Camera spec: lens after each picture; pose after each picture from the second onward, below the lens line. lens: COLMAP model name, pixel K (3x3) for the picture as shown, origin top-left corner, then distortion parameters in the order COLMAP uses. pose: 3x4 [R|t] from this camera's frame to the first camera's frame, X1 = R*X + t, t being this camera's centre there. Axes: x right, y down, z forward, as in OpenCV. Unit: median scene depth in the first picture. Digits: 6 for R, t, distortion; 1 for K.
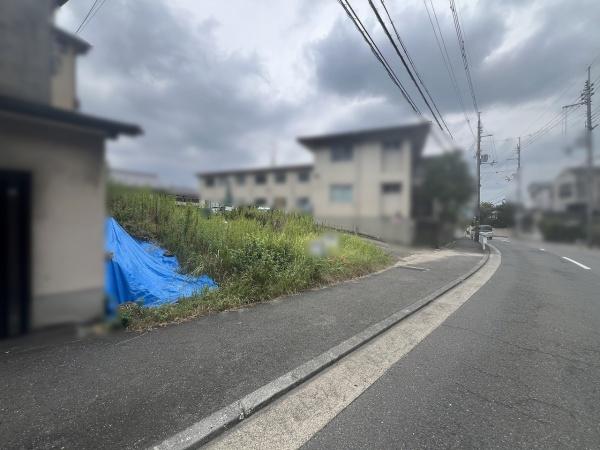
lens RADIAL K [[242.5, 0, 299.7], [0, 242.5, 222.4], [0, 0, 1]] dist [-0.003880, 0.001004]
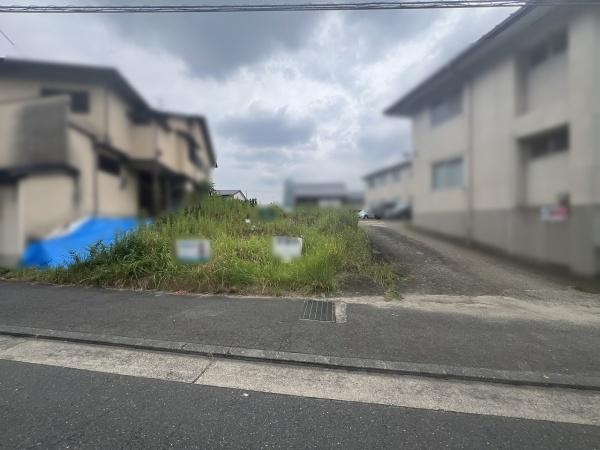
lens RADIAL K [[242.5, 0, 300.4], [0, 242.5, 225.4], [0, 0, 1]] dist [-0.003880, 0.001004]
pose [[0.600432, -0.002573, -0.799672, 0.595240], [0.002630, 0.999996, -0.001243, 0.011515], [0.799671, -0.001357, 0.600436, 0.471486]]
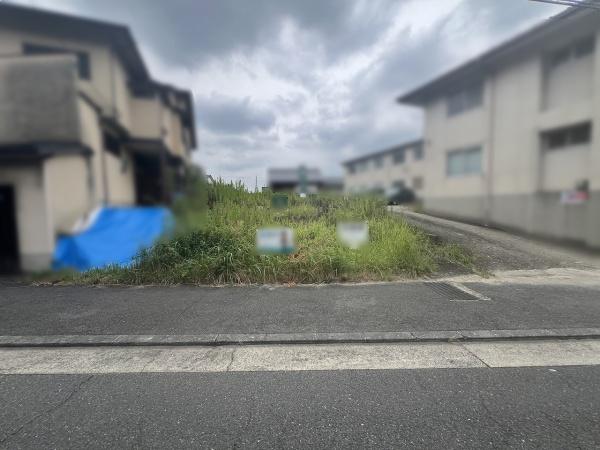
lens RADIAL K [[242.5, 0, 299.9], [0, 242.5, 225.2], [0, 0, 1]] dist [-0.003880, 0.001004]
pose [[0.729430, 0.025200, -0.683592, 0.412829], [0.020662, 0.998054, 0.058839, 0.006890], [0.683744, -0.057043, 0.727489, 0.280983]]
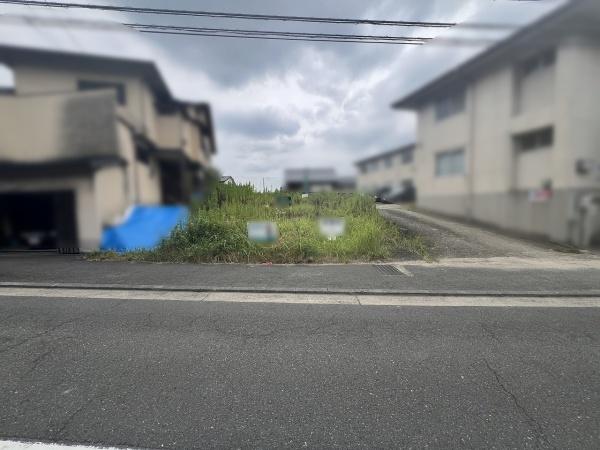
lens RADIAL K [[242.5, 0, 300.1], [0, 242.5, 225.8], [0, 0, 1]] dist [-0.003880, 0.001004]
pose [[0.664933, 0.031778, -0.746226, 0.568193], [0.022537, 0.997786, 0.062573, 0.014083], [0.746563, -0.058425, 0.662745, 0.264025]]
